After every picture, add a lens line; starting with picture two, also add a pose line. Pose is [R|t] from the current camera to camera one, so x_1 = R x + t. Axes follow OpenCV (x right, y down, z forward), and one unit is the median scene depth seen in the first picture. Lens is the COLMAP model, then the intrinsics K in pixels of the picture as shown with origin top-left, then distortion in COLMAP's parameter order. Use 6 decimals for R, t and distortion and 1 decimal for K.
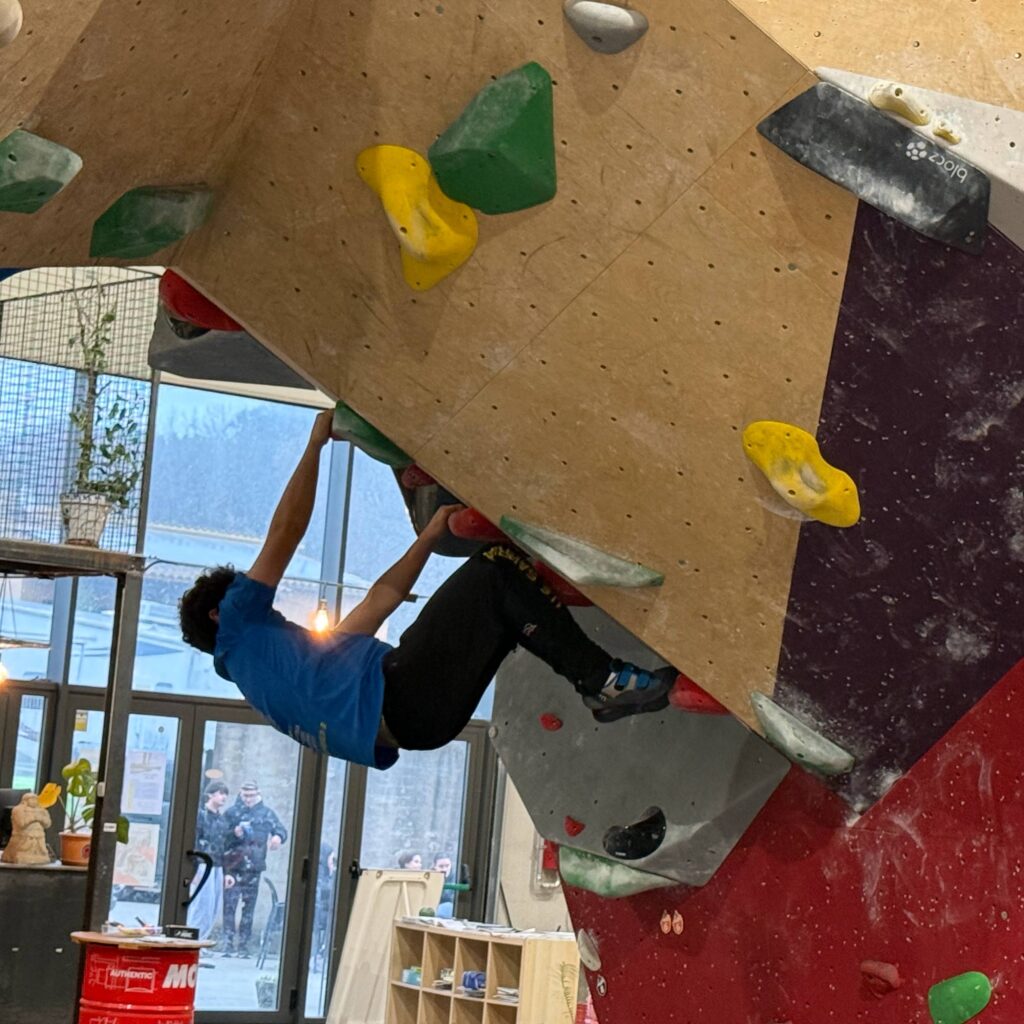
lens RADIAL K [[3103.1, 0, 512.0], [0, 3103.1, 511.9], [0, 0, 1]] dist [0.213565, 0.000000]
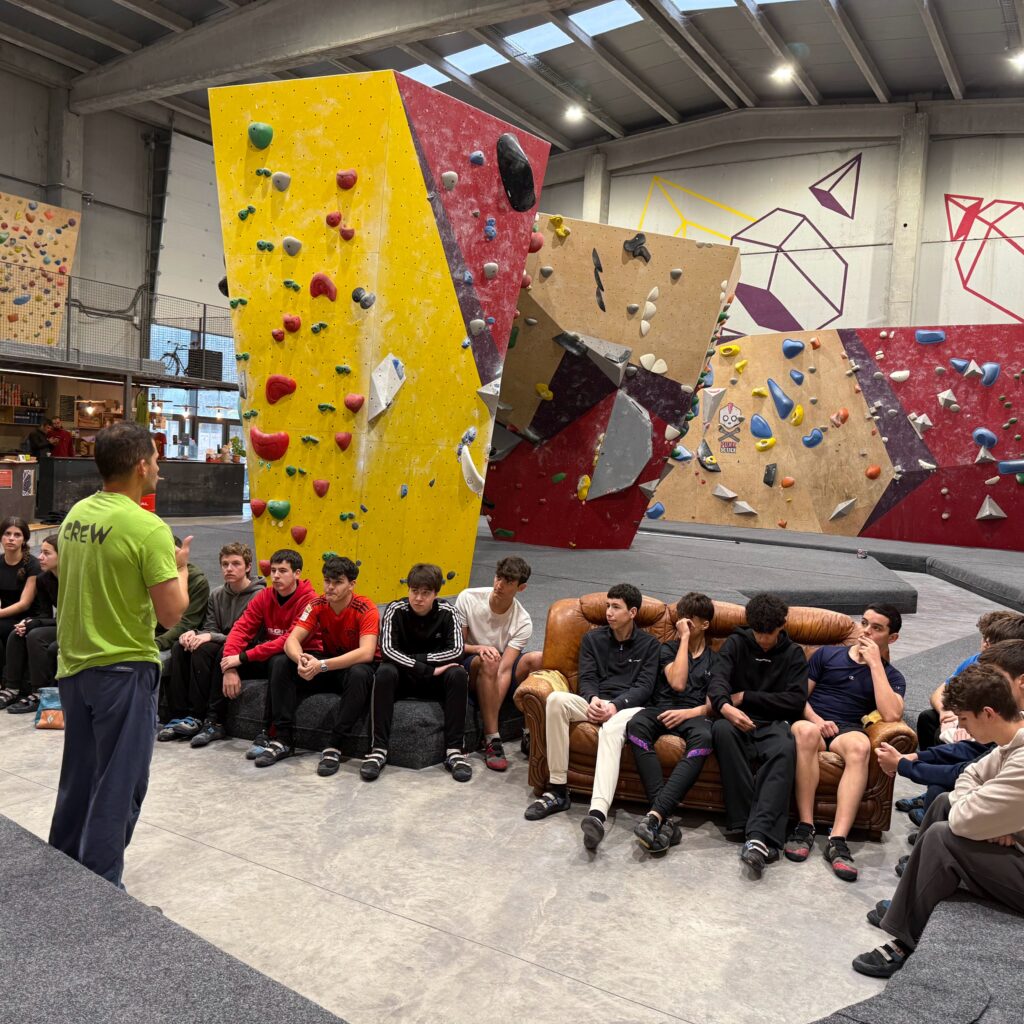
lens RADIAL K [[961.5, 0, 511.9], [0, 961.5, 513.6], [0, 0, 1]] dist [0.008906, 0.000000]
pose [[0.922806, -0.059864, 0.380584, -0.684201], [-0.009661, 0.983948, 0.178196, -0.111355], [-0.385143, -0.168117, 0.907415, -0.697235]]
